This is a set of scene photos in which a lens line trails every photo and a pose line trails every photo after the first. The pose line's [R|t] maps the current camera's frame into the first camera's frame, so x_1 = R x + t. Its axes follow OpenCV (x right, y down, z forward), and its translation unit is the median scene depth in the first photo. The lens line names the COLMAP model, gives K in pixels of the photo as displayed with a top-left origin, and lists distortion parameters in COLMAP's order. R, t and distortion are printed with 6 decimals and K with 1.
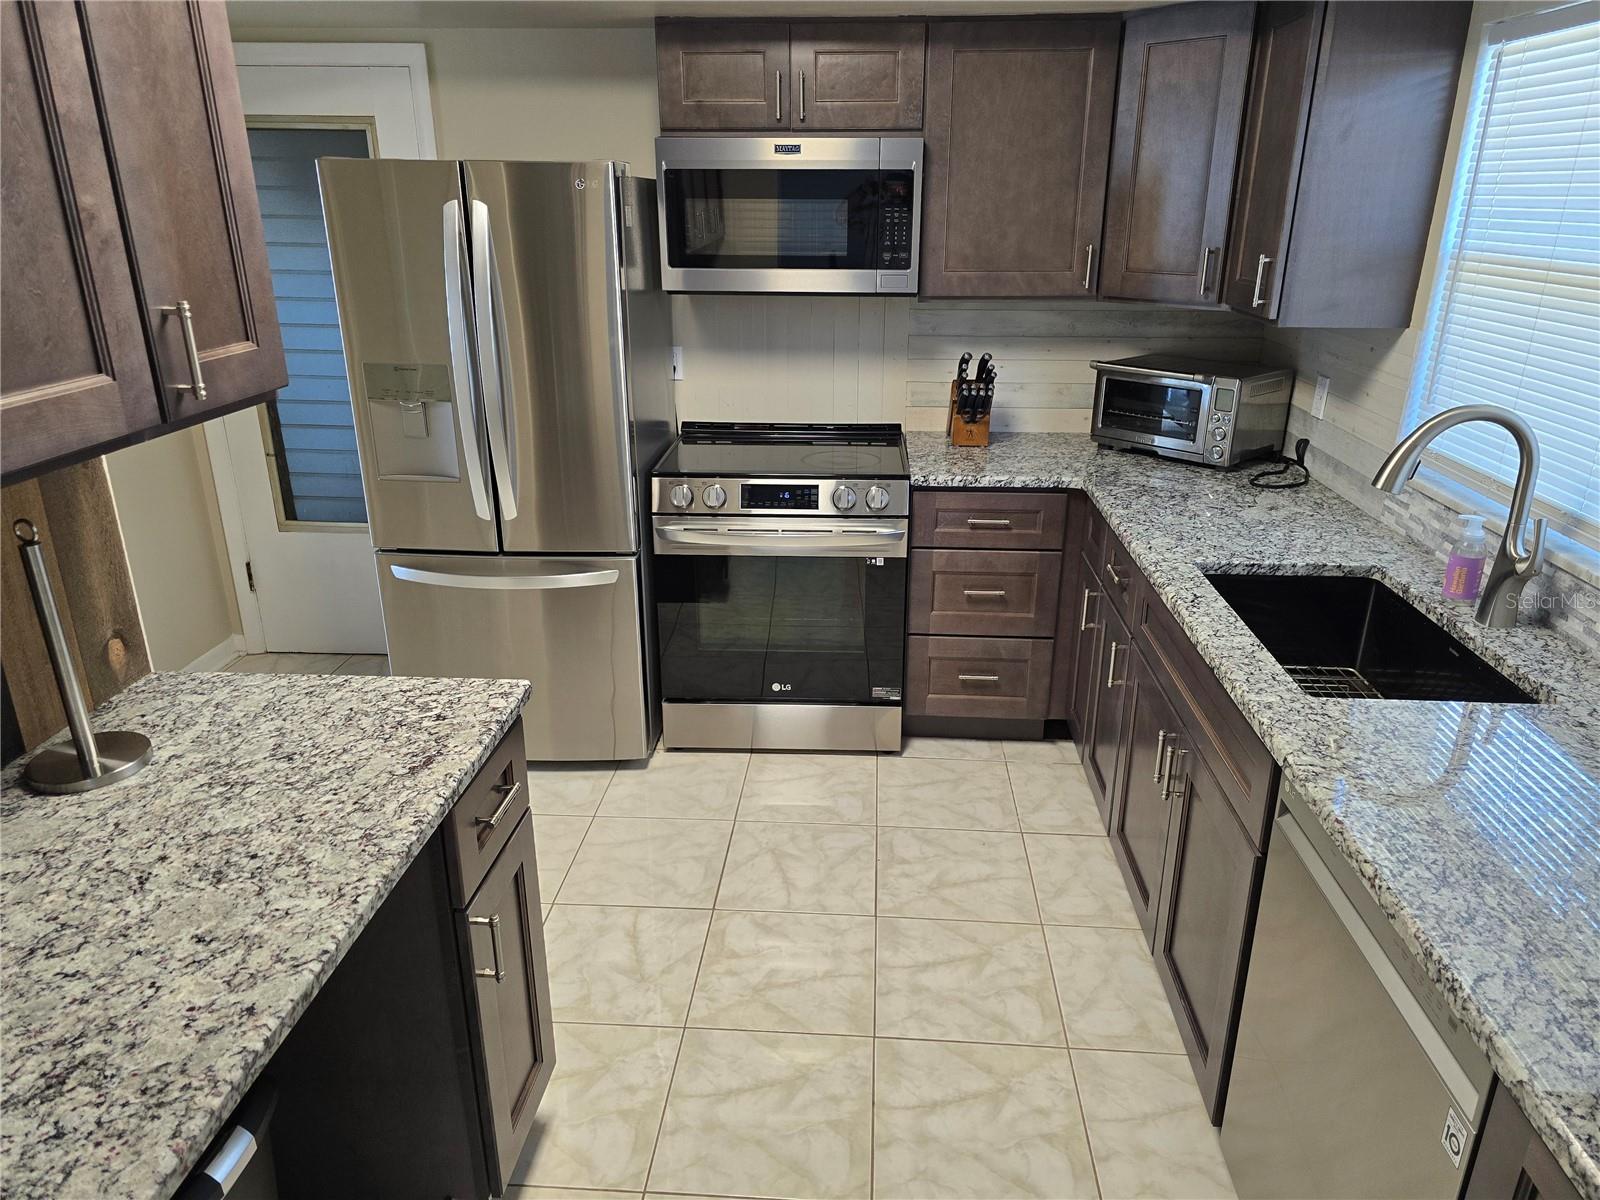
lens RADIAL K [[1082.9, 0, 805.9], [0, 1082.9, 595.5], [0, 0, 1]] dist [0.034076, 0.000657]
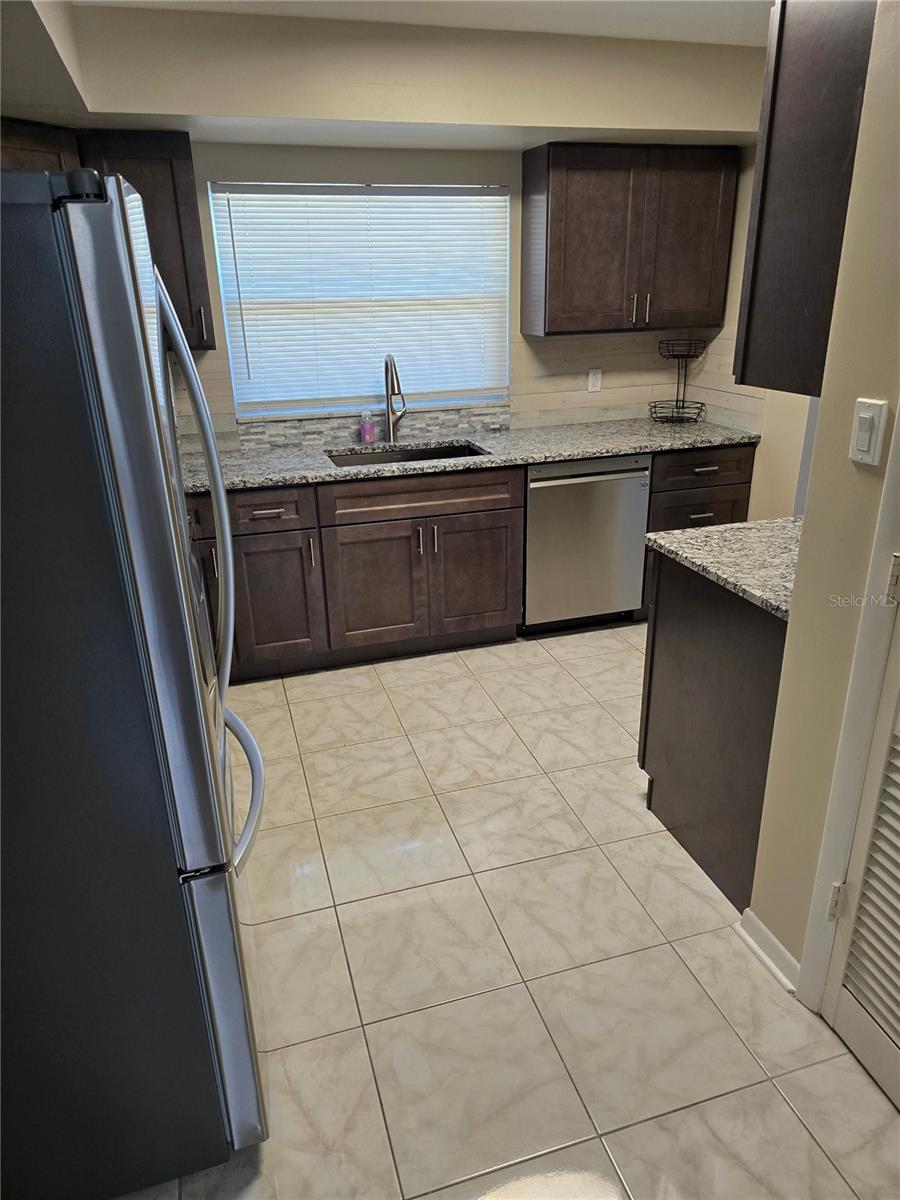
lens RADIAL K [[812.2, 0, 453.7], [0, 812.2, 600.8], [0, 0, 1]] dist [0.034076, 0.000657]
pose [[-0.357062, -0.342380, 0.869070, -1.370423], [0.345399, 0.816061, 0.463405, -0.572725], [-0.867875, 0.465640, -0.173126, 1.591112]]
